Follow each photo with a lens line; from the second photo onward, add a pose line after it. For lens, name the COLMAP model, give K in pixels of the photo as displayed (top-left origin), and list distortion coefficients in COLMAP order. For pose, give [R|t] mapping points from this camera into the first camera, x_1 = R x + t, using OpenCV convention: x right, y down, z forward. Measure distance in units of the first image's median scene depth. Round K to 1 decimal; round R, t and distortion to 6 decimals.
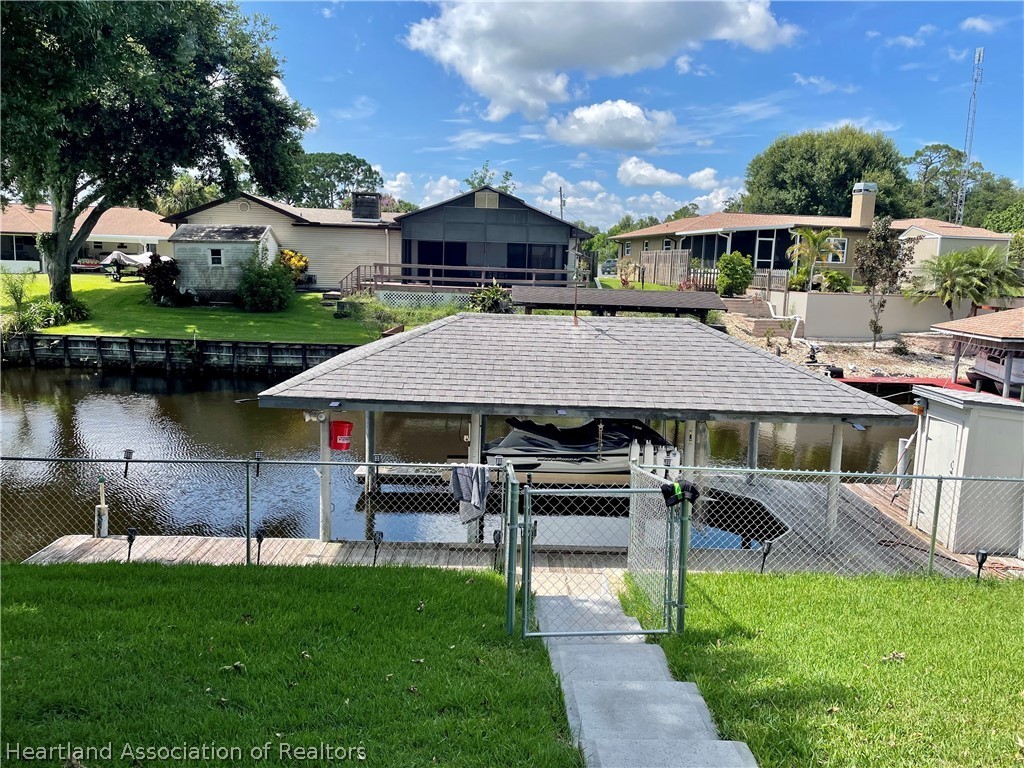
lens RADIAL K [[773.0, 0, 520.4], [0, 773.0, 370.5], [0, 0, 1]] dist [0.050073, -0.070332]
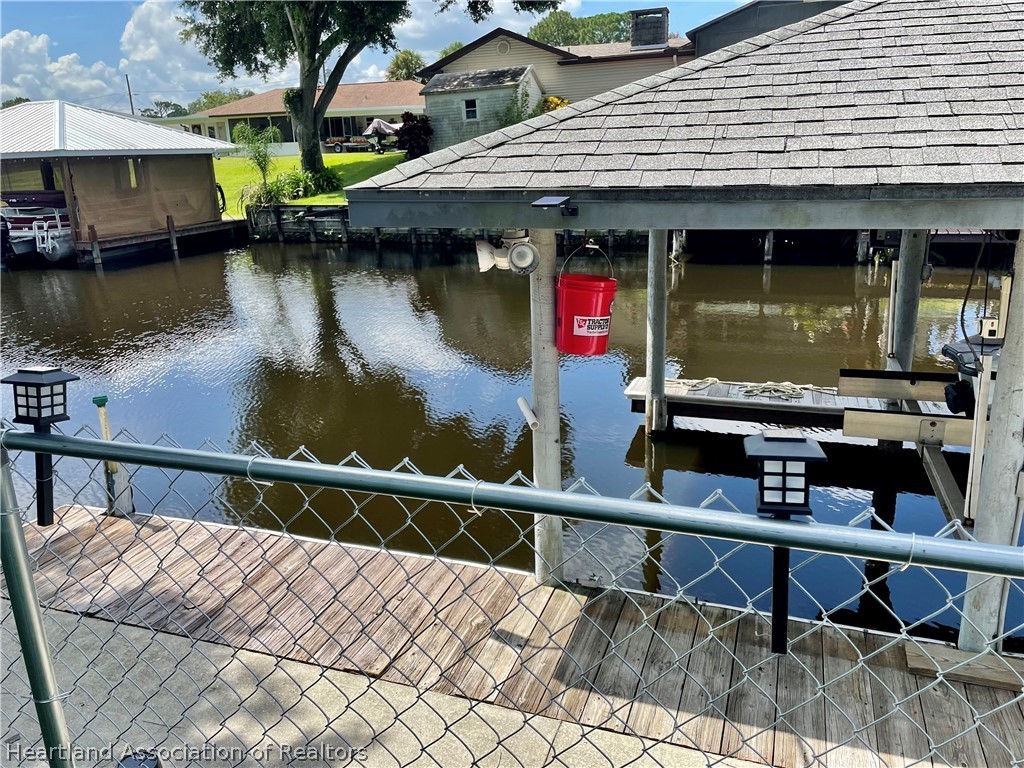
lens RADIAL K [[773.0, 0, 520.4], [0, 773.0, 370.5], [0, 0, 1]] dist [0.050073, -0.070332]
pose [[0.938101, 0.037409, -0.344334, -0.049327], [0.010585, 0.990590, 0.136456, 0.022110], [0.346199, -0.131655, 0.928878, 0.239088]]
